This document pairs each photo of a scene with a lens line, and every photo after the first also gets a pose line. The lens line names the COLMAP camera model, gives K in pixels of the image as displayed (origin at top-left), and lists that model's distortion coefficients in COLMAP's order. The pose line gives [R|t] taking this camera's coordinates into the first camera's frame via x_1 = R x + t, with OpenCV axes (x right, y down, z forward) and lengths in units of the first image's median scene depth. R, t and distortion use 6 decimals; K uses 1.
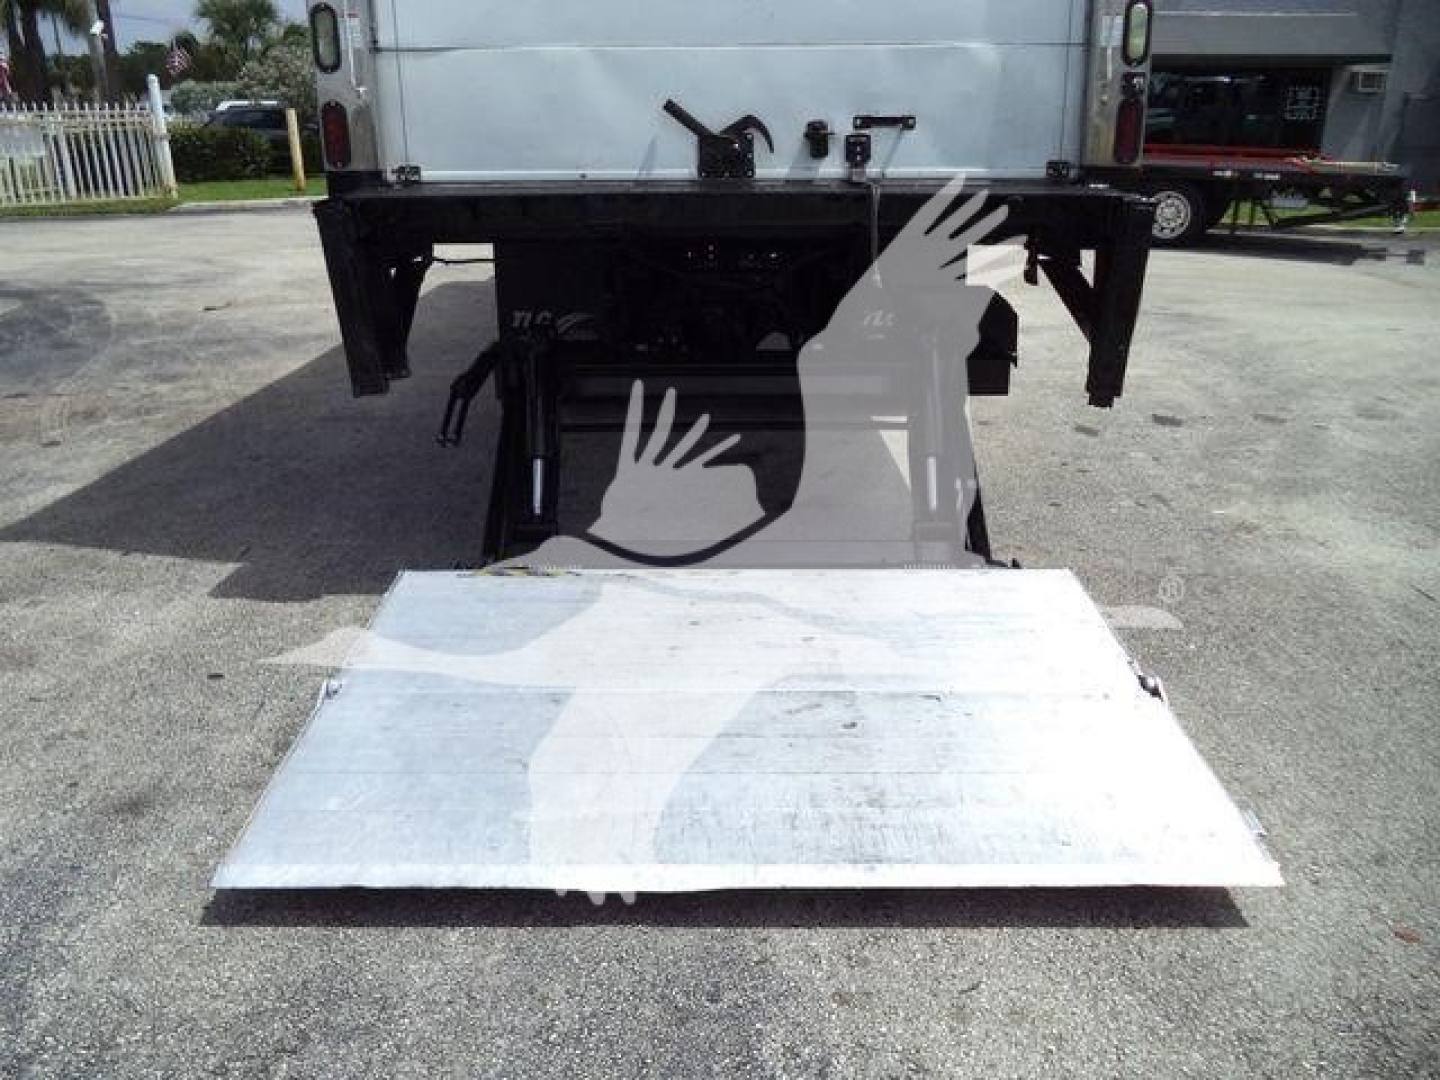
lens RADIAL K [[1136.3, 0, 720.0], [0, 1136.3, 540.0], [0, 0, 1]] dist [-0.011794, -0.006181]
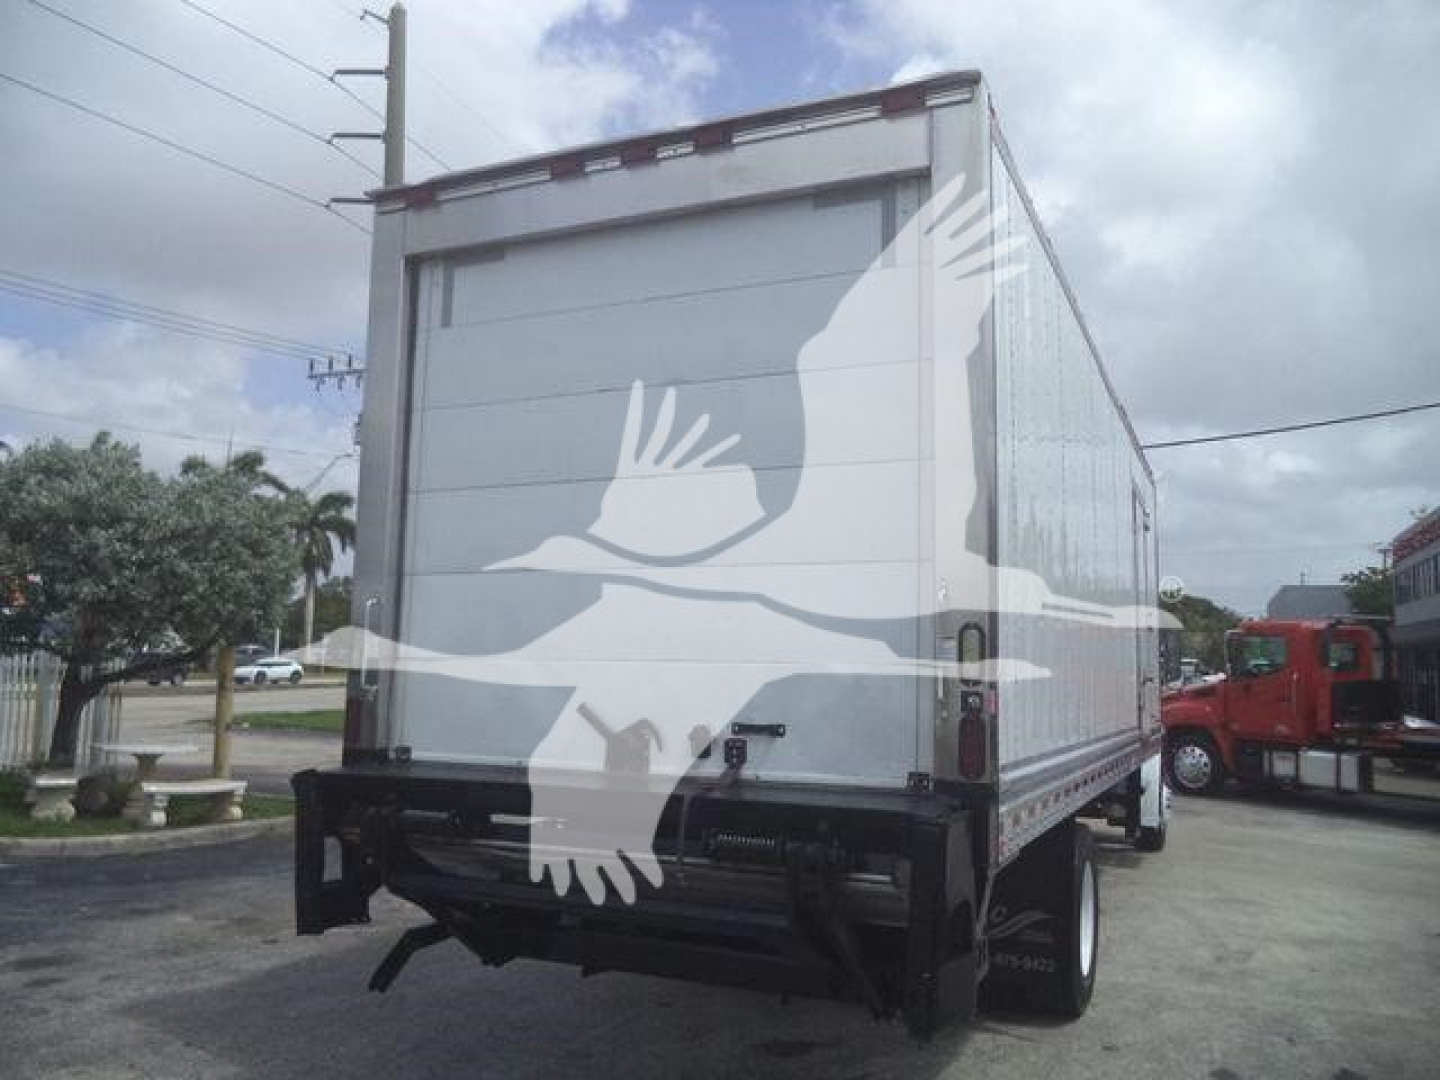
lens RADIAL K [[1136.3, 0, 720.0], [0, 1136.3, 540.0], [0, 0, 1]] dist [-0.011794, -0.006181]
pose [[0.909884, -0.028259, -0.413900, 0.560715], [-0.176169, 0.876940, -0.447148, -0.035653], [0.375601, 0.479769, 0.792935, 0.040382]]
